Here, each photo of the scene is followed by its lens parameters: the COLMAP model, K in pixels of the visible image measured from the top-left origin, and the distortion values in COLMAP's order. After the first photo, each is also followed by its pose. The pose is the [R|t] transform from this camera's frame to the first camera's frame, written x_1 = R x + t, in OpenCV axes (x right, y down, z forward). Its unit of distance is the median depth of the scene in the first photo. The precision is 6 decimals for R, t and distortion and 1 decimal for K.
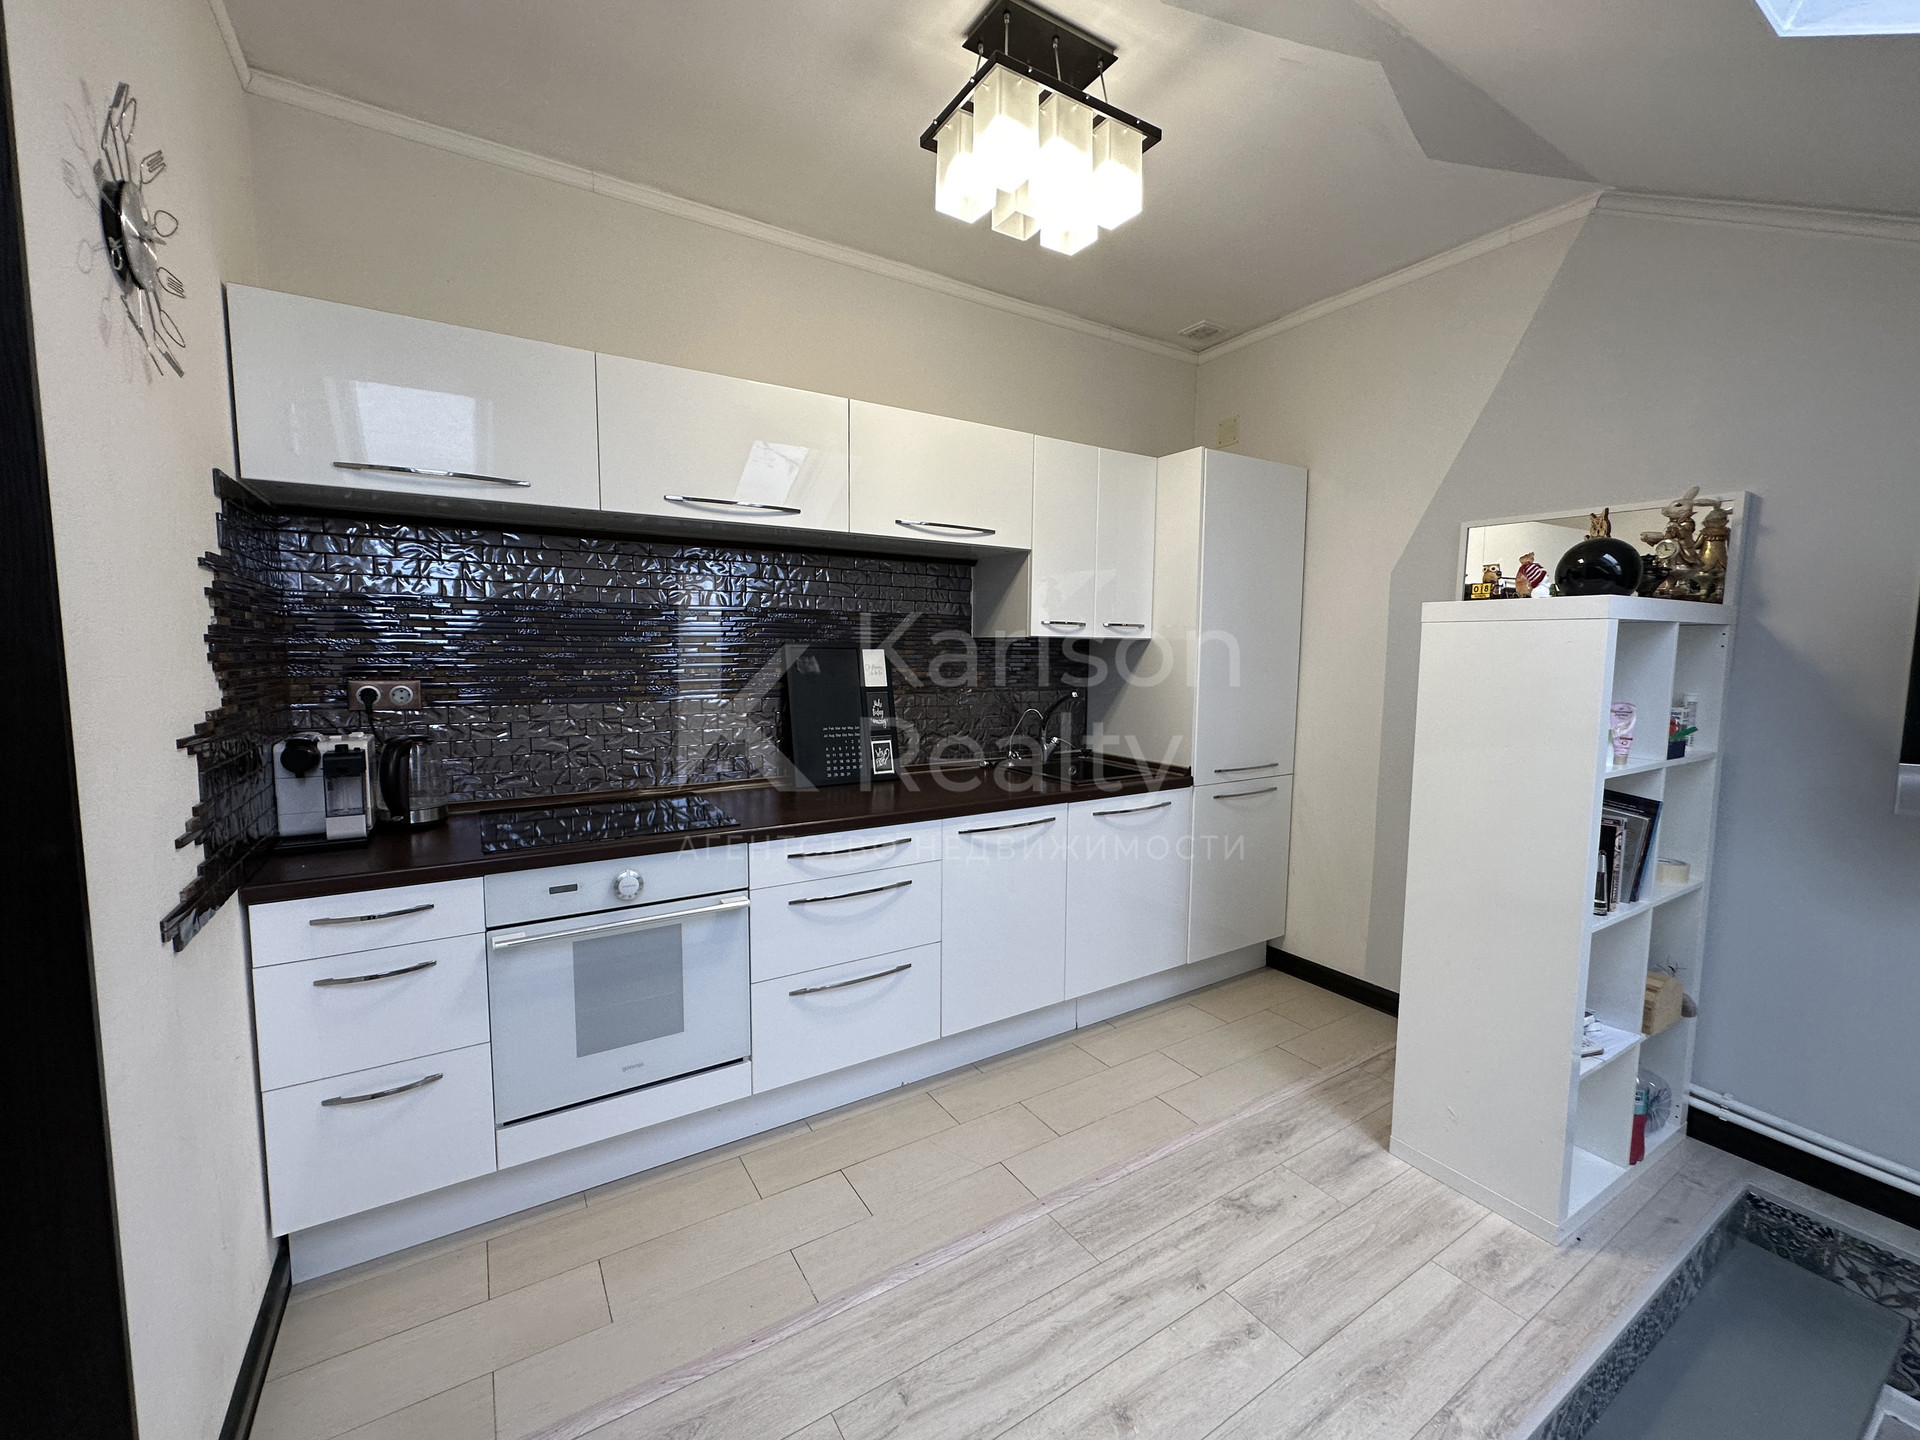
lens RADIAL K [[777.2, 0, 963.0], [0, 777.2, 726.2], [0, 0, 1]] dist [-0.000606, -0.000417]
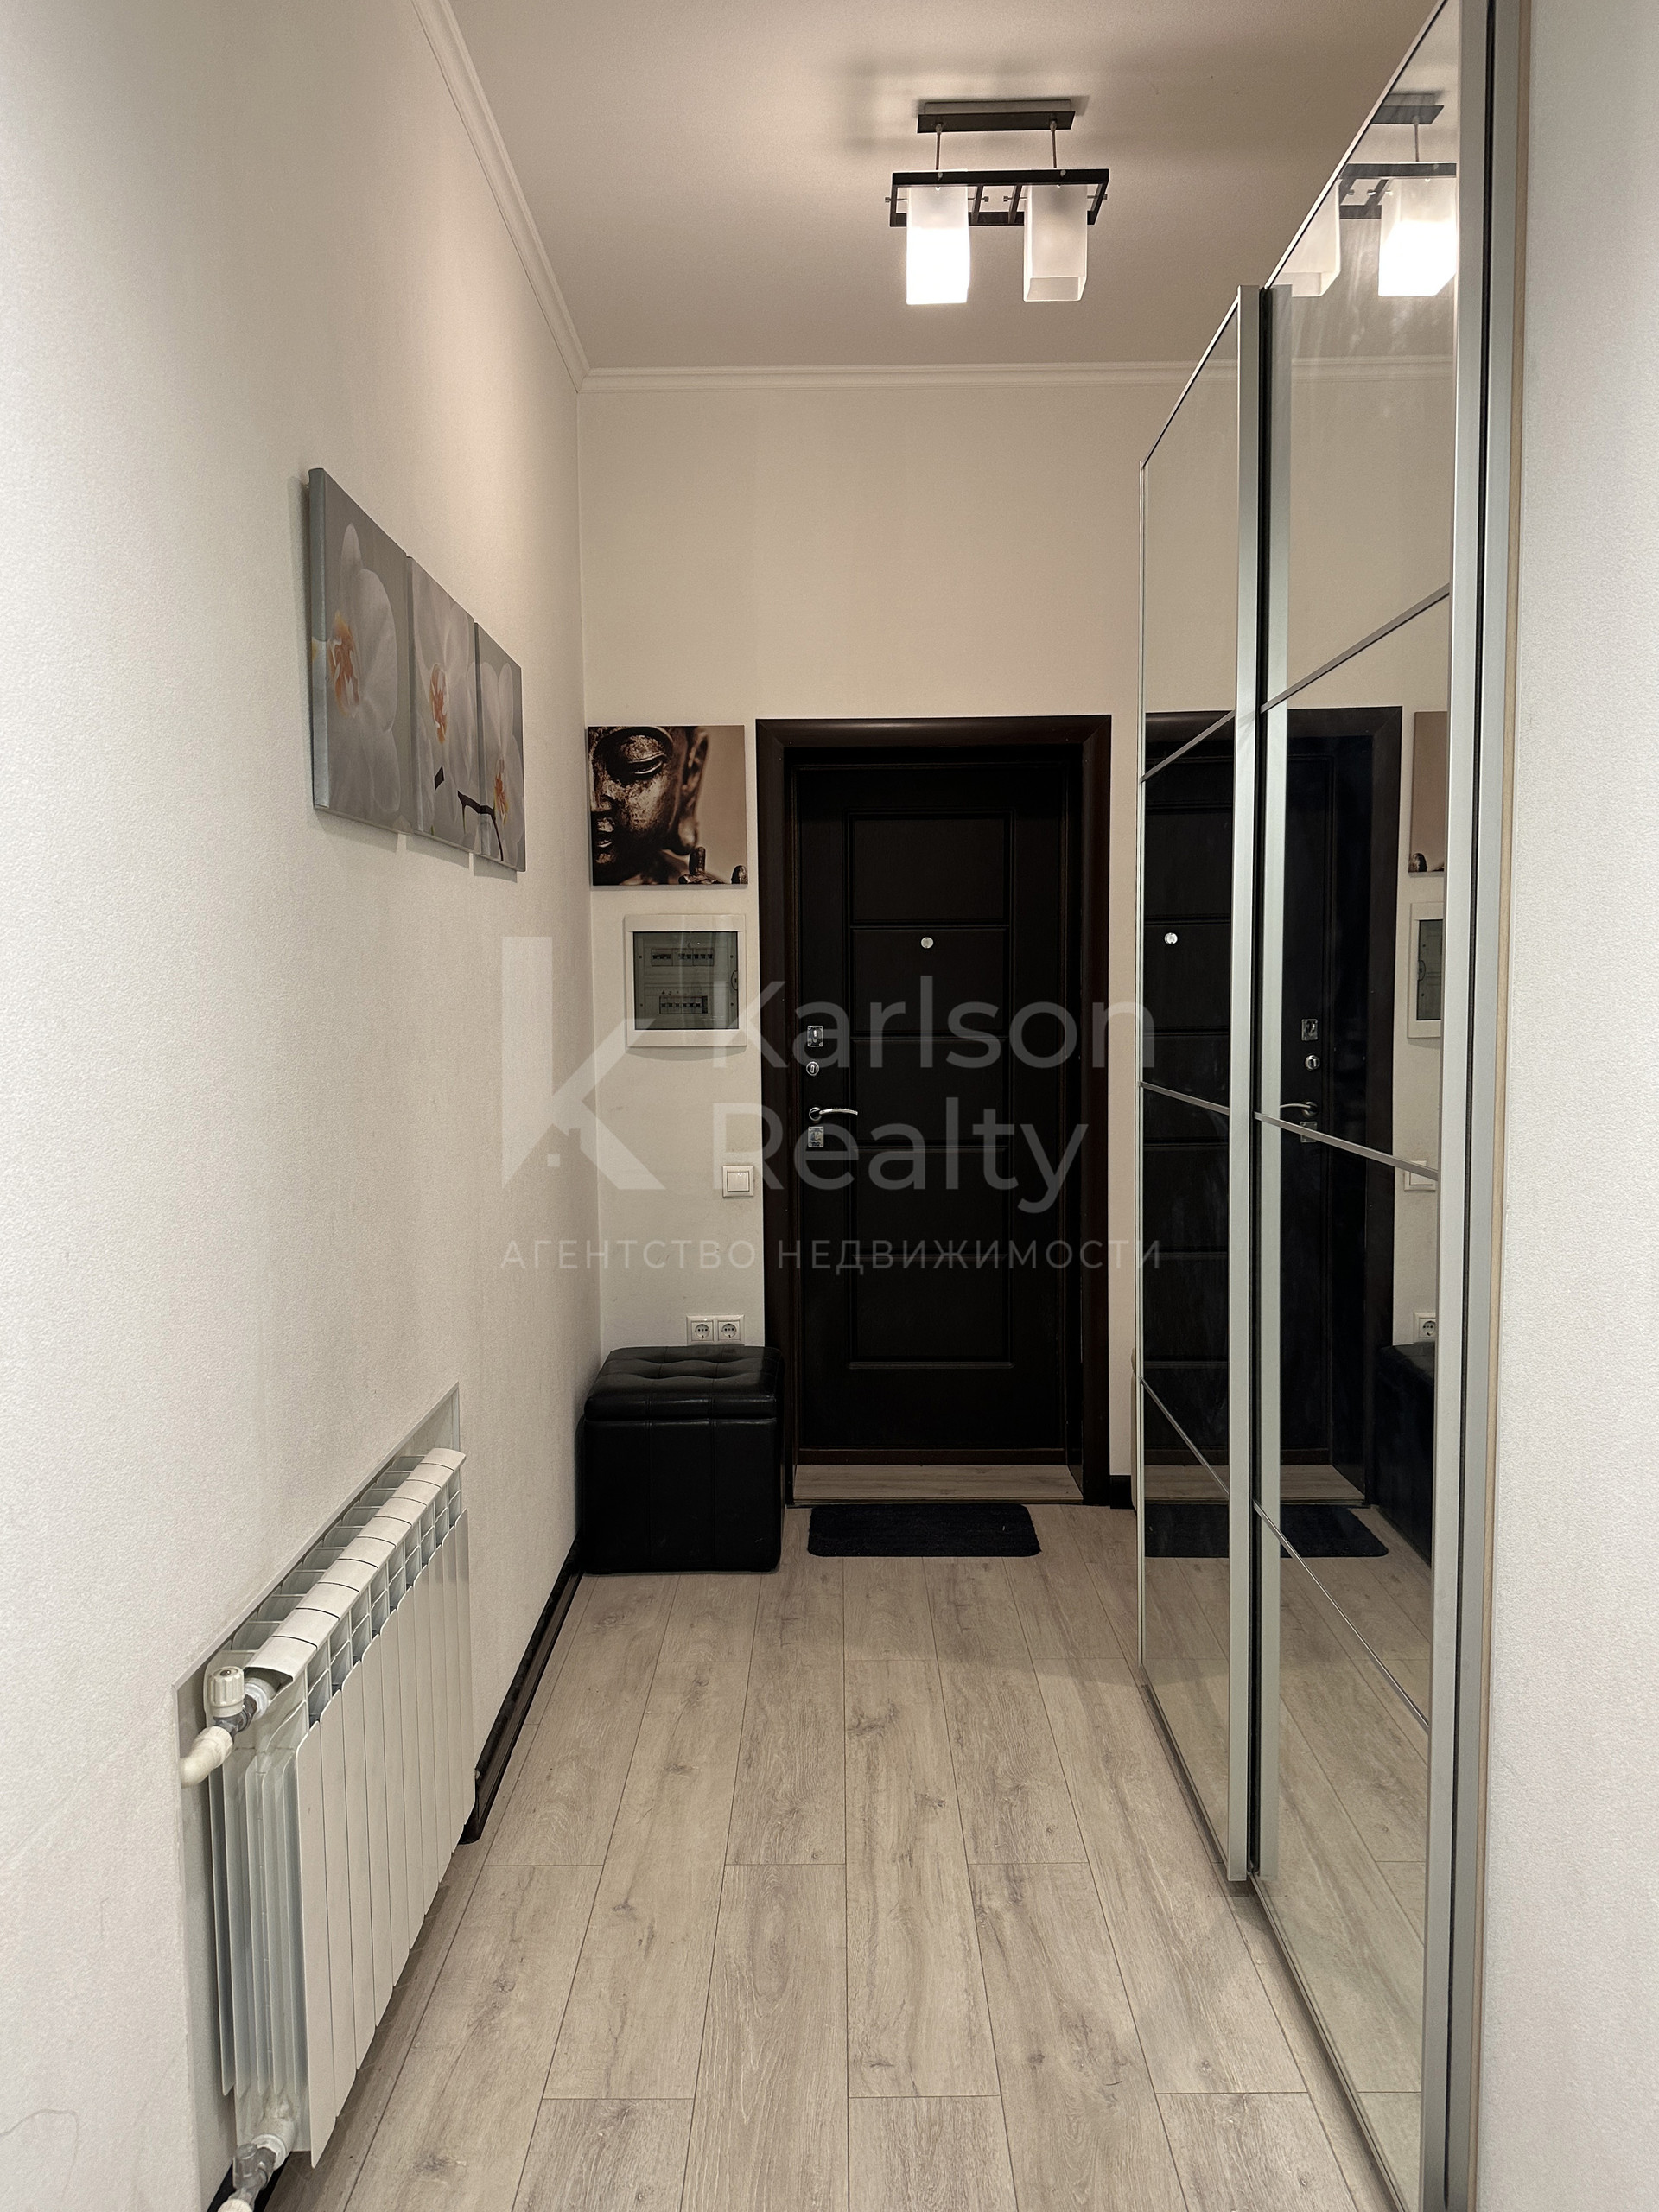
lens RADIAL K [[1702.2, 0, 833.0], [0, 1702.2, 1117.2], [0, 0, 1]] dist [0.036423, -0.007814]
pose [[0.540699, -0.096488, 0.835664, -1.045321], [0.107350, 0.993192, 0.045218, -0.029936], [-0.834338, 0.065259, 0.547376, 0.123766]]
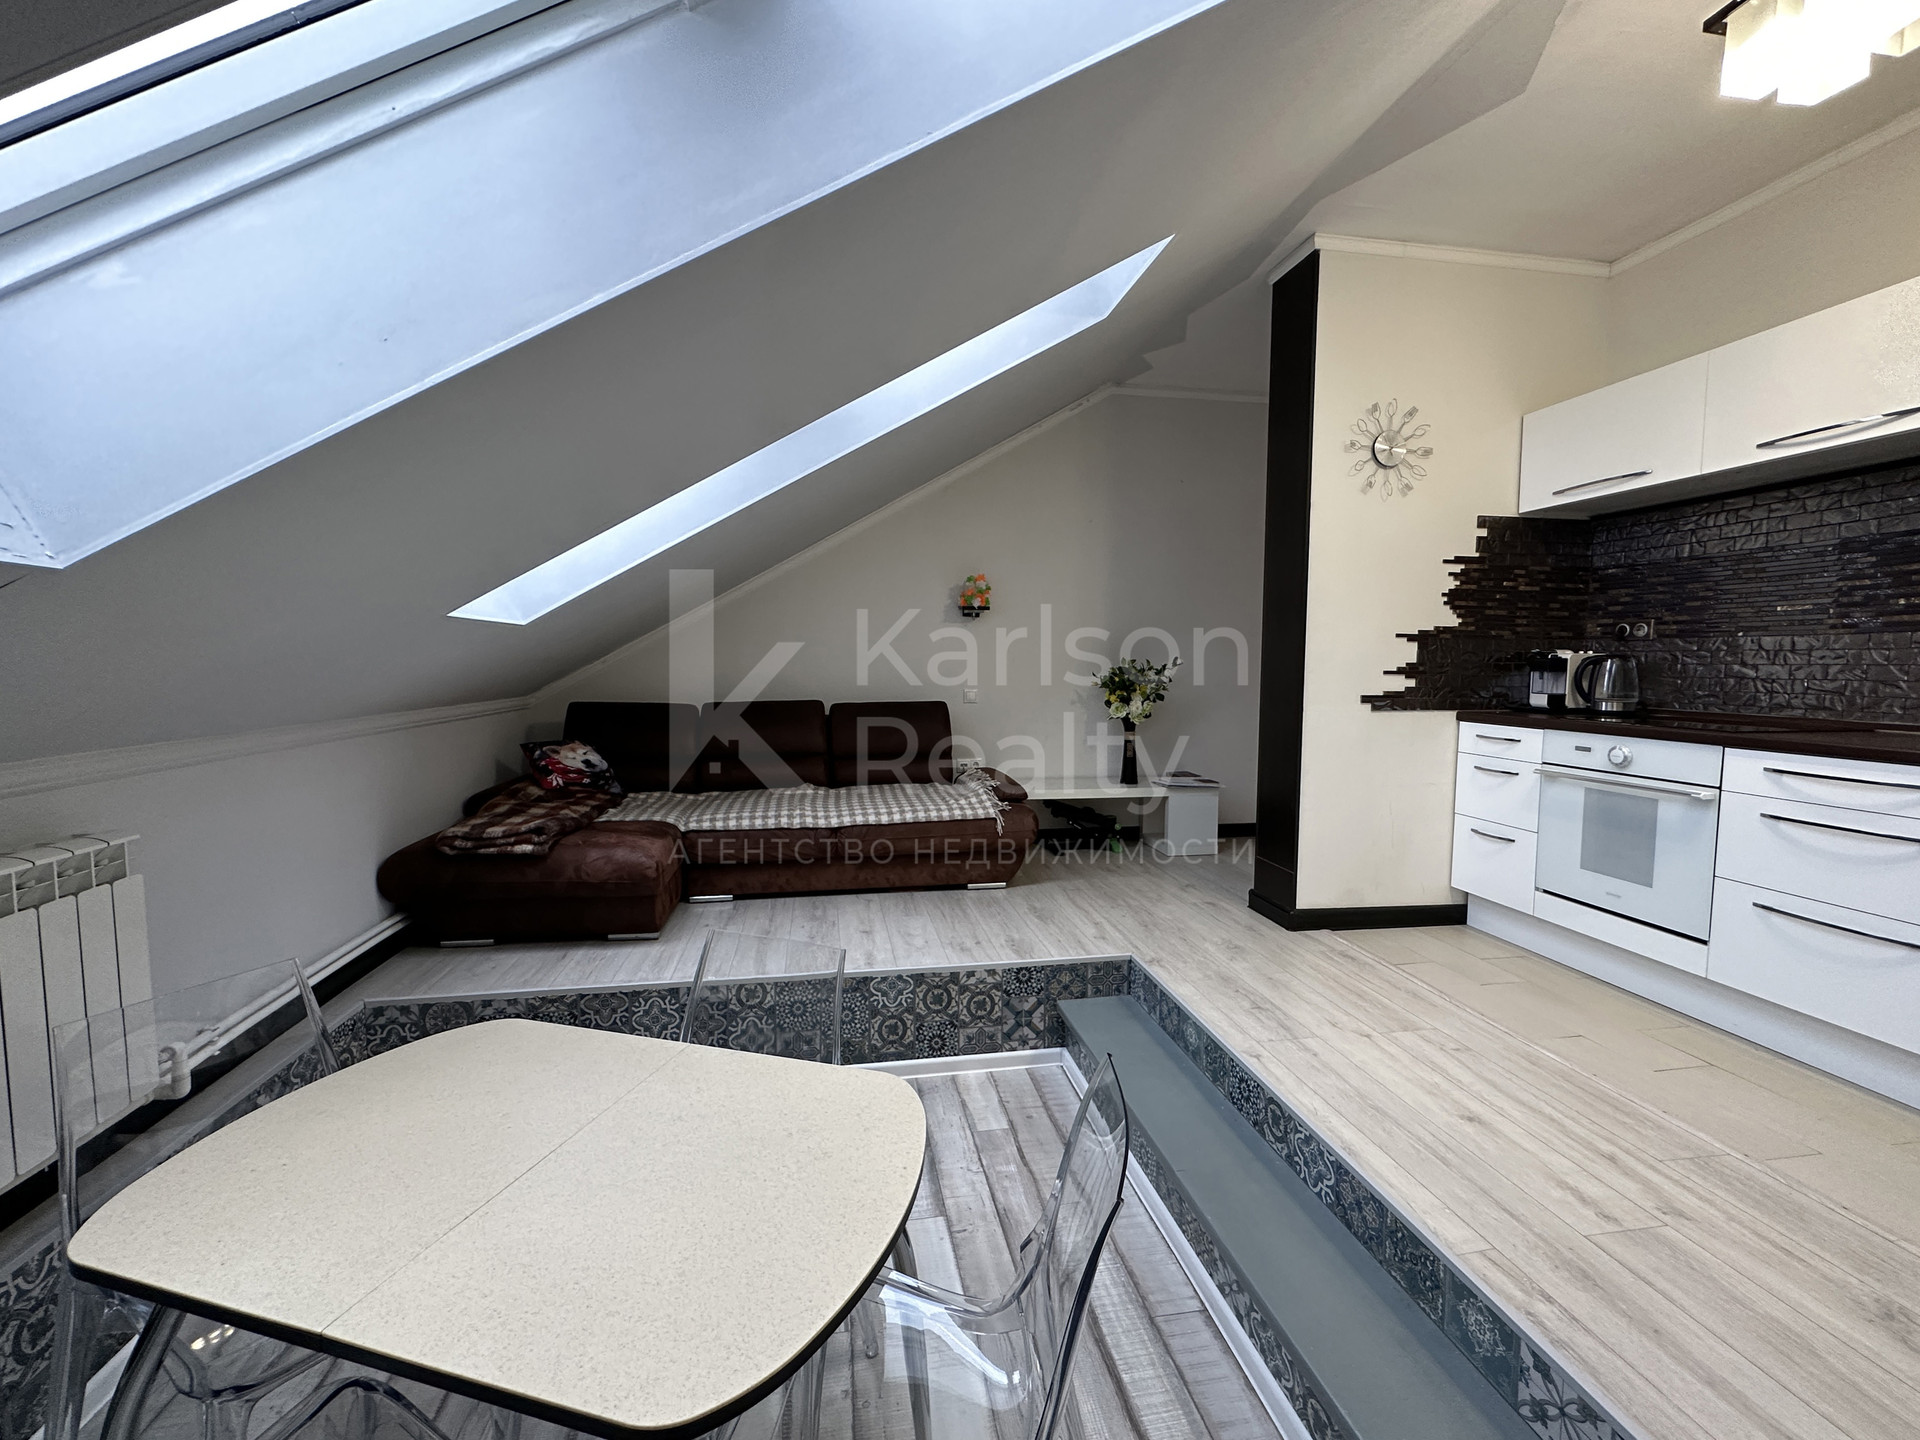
lens RADIAL K [[789.5, 0, 942.7], [0, 789.5, 717.5], [0, 0, 1]] dist [0.003818, 0.000495]
pose [[-0.398647, 0.060340, -0.915117, 1.431227], [-0.099844, 0.989047, 0.108710, 0.113351], [0.911653, 0.134706, -0.388256, 0.482794]]
